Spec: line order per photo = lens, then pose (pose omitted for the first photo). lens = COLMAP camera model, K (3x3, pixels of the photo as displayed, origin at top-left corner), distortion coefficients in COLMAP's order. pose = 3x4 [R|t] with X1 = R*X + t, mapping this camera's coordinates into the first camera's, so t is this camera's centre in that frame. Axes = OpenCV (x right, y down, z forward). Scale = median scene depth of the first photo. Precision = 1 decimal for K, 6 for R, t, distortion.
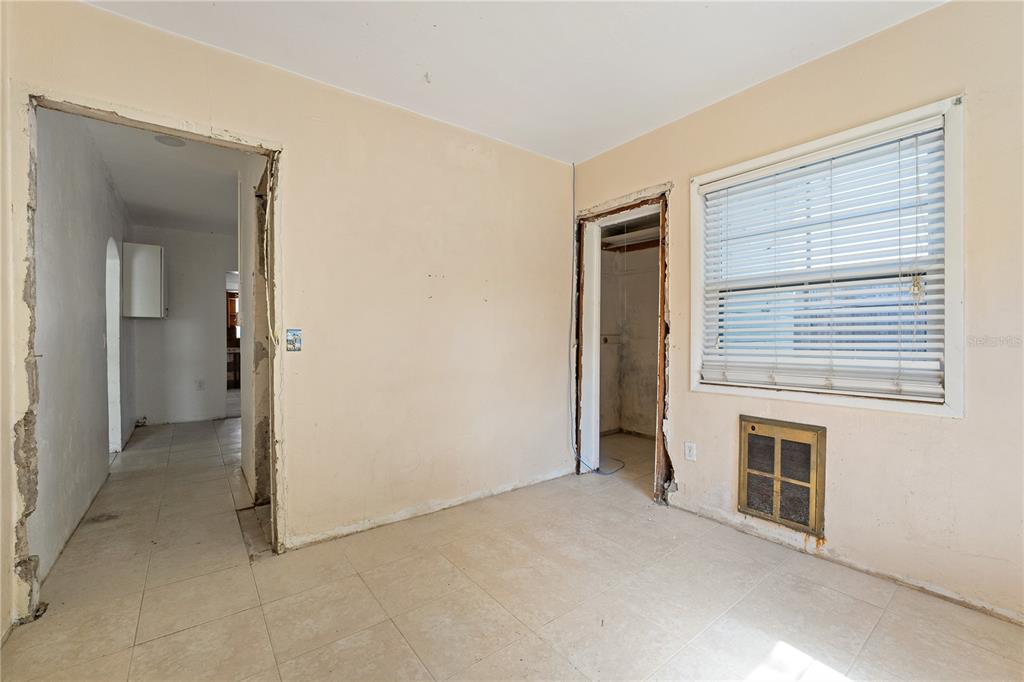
lens RADIAL K [[413.0, 0, 509.7], [0, 413.0, 341.7], [0, 0, 1]] dist [-0.013120, 0.000478]
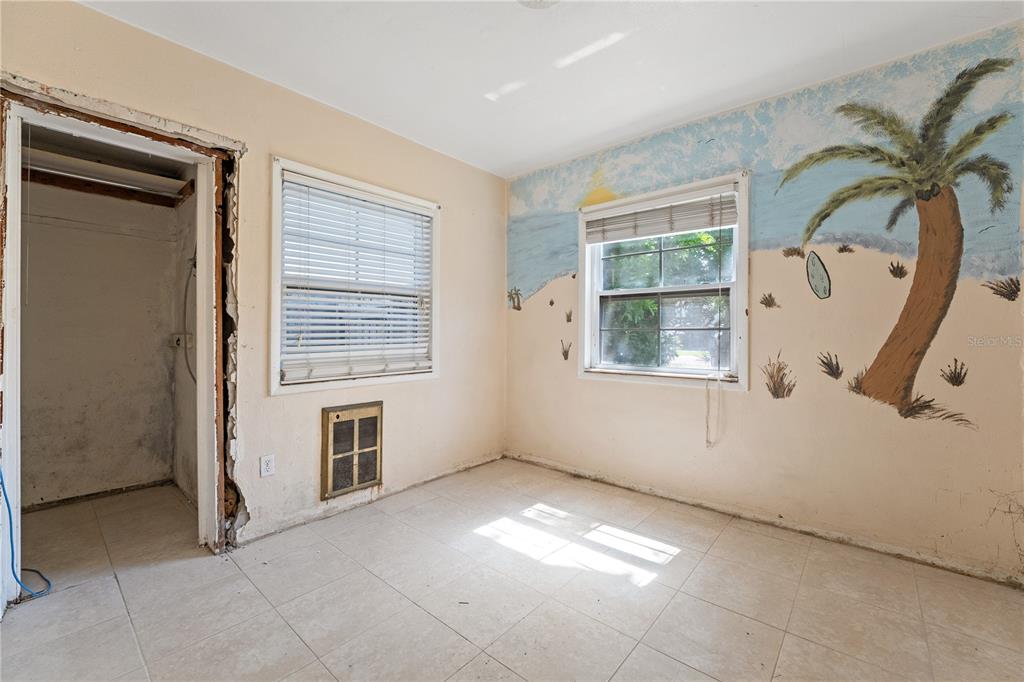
lens RADIAL K [[413.0, 0, 511.3], [0, 413.0, 336.0], [0, 0, 1]] dist [-0.013120, 0.000478]
pose [[-0.187369, -0.000601, 0.982289, -0.611792], [0.014996, 0.999882, 0.003473, -0.003975], [-0.982175, 0.015381, -0.187338, 0.779378]]
